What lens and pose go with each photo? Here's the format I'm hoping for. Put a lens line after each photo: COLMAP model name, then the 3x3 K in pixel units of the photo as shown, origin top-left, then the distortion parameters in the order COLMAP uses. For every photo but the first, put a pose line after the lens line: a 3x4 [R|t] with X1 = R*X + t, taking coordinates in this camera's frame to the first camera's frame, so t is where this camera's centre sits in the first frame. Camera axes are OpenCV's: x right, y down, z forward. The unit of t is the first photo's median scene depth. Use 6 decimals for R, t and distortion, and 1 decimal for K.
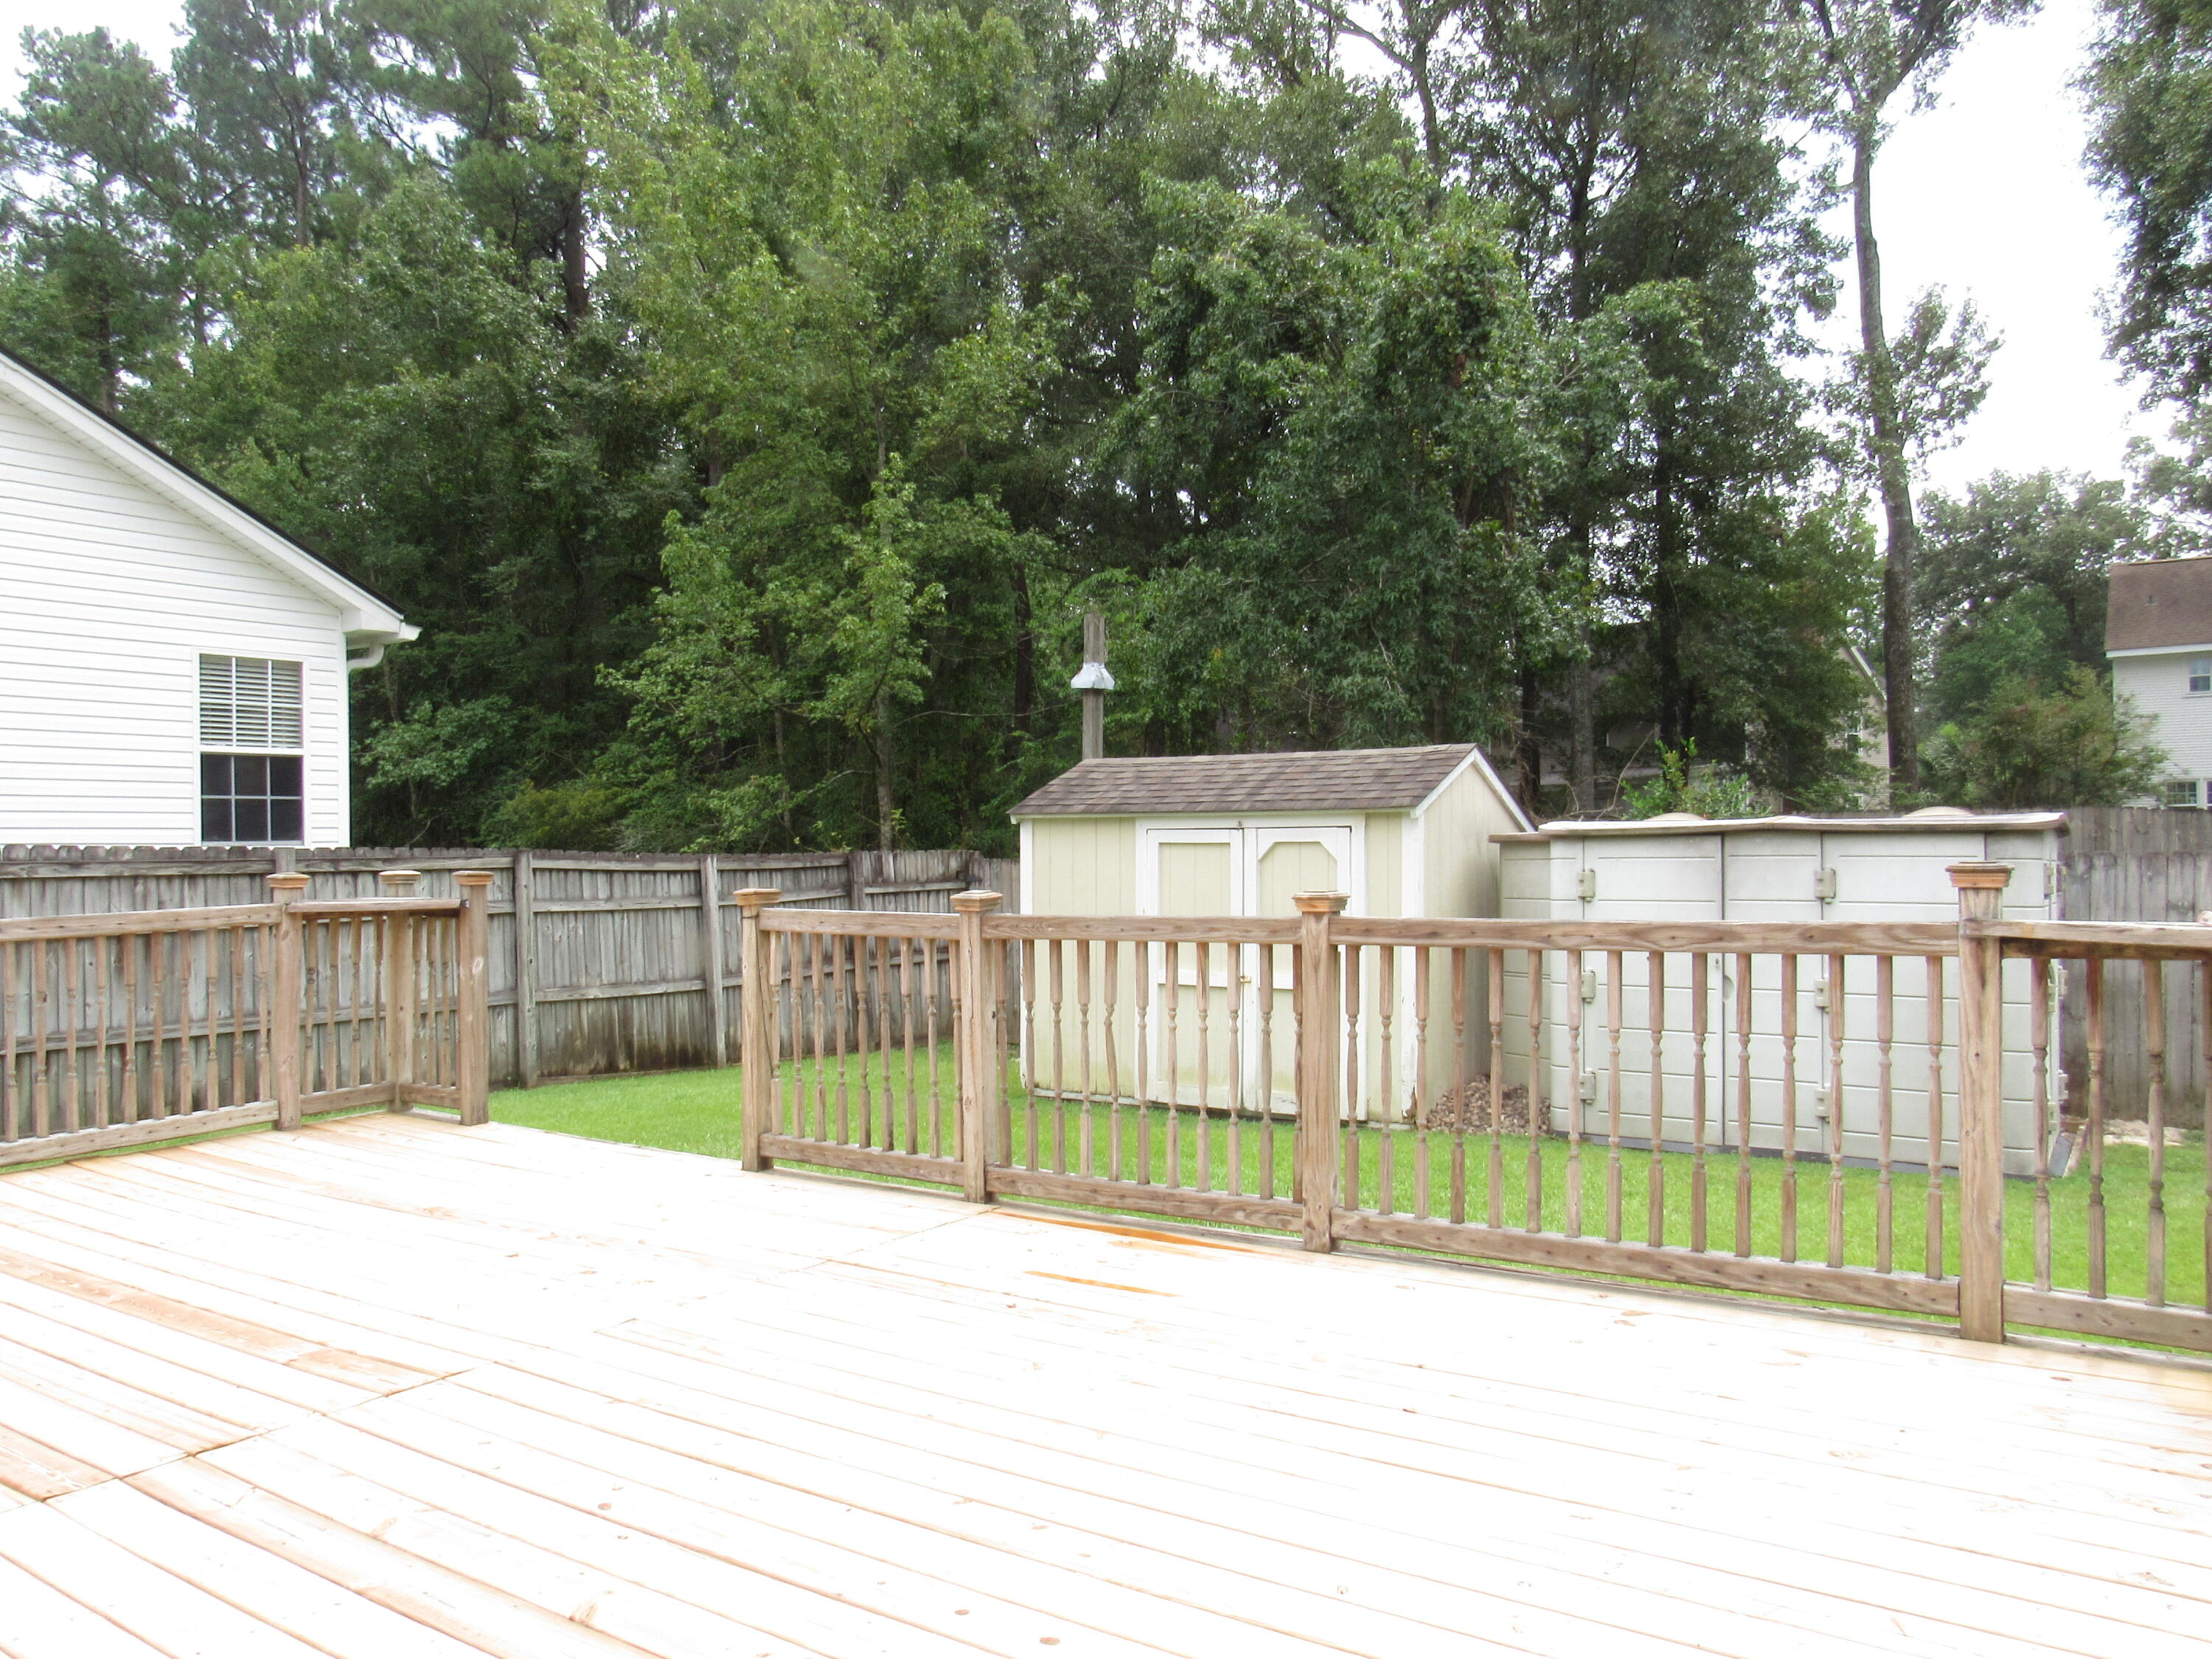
lens RADIAL K [[1609.0, 0, 1091.1], [0, 1609.0, 832.9], [0, 0, 1]] dist [-0.020763, 0.000689]
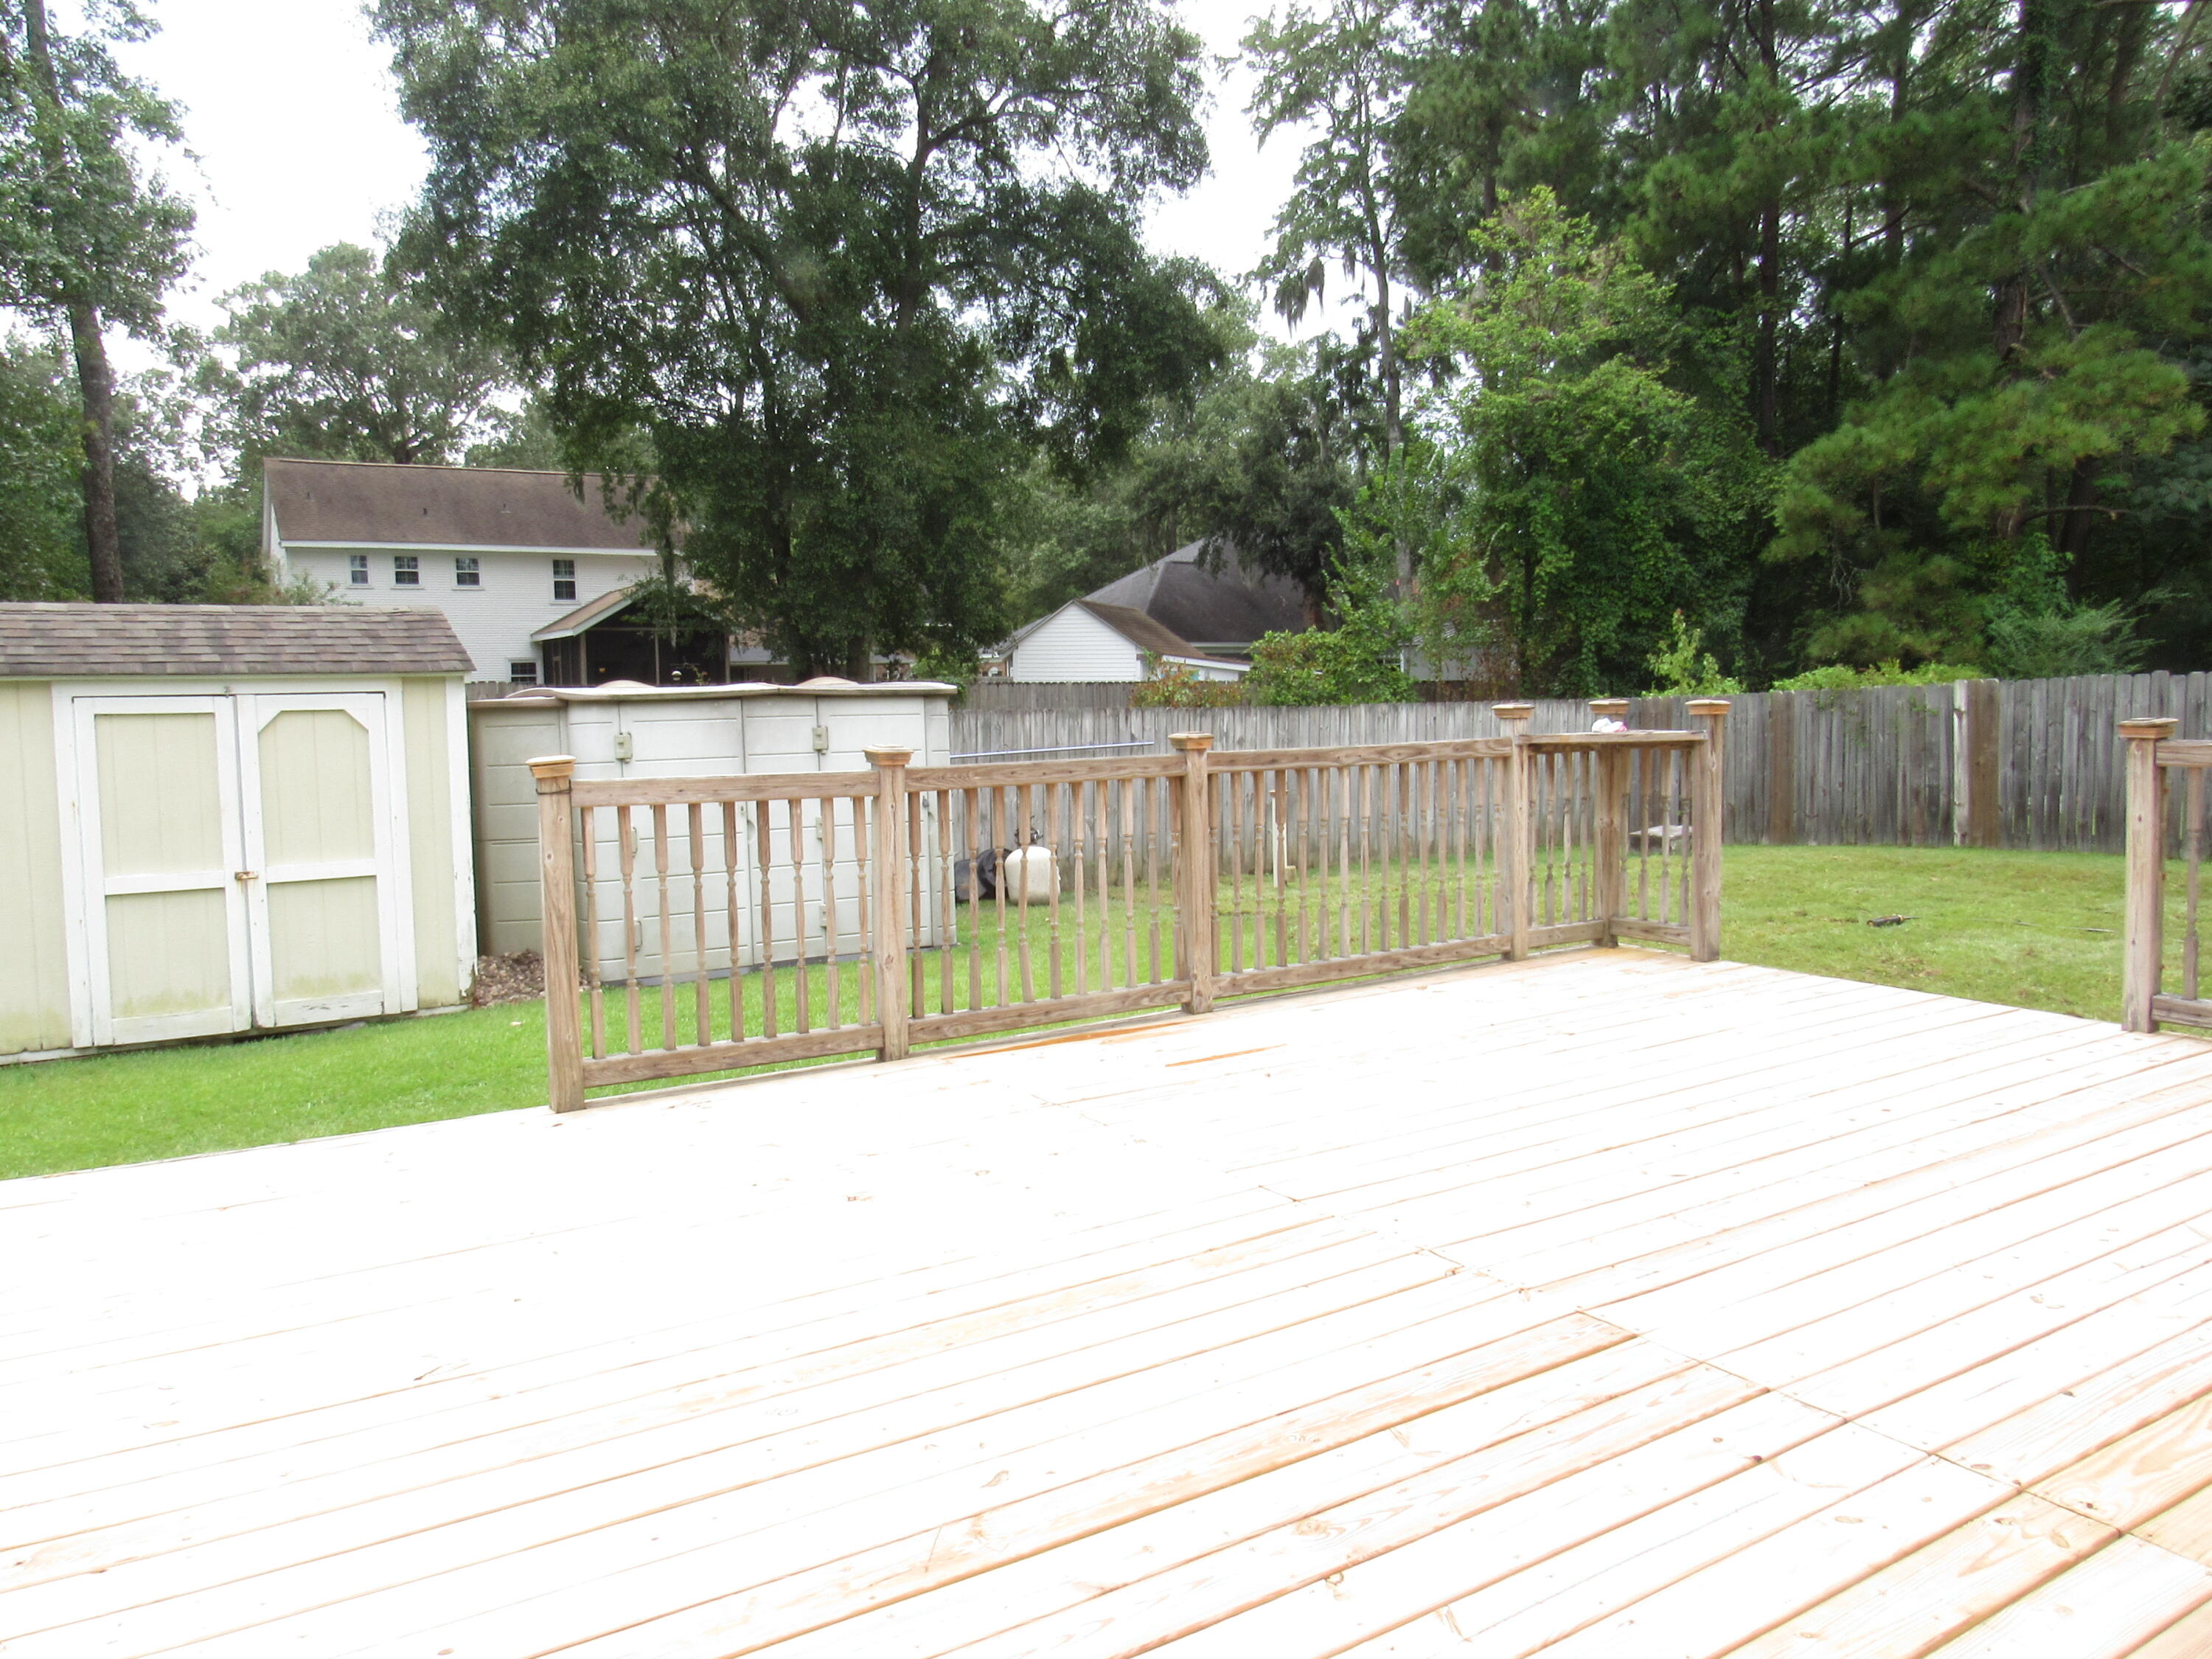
lens RADIAL K [[1609.0, 0, 1085.9], [0, 1609.0, 833.9], [0, 0, 1]] dist [-0.020763, 0.000689]
pose [[0.390586, -0.077397, 0.917307, -0.584731], [0.006057, 0.996654, 0.081513, 0.004847], [-0.920546, -0.026282, 0.389748, 0.315978]]
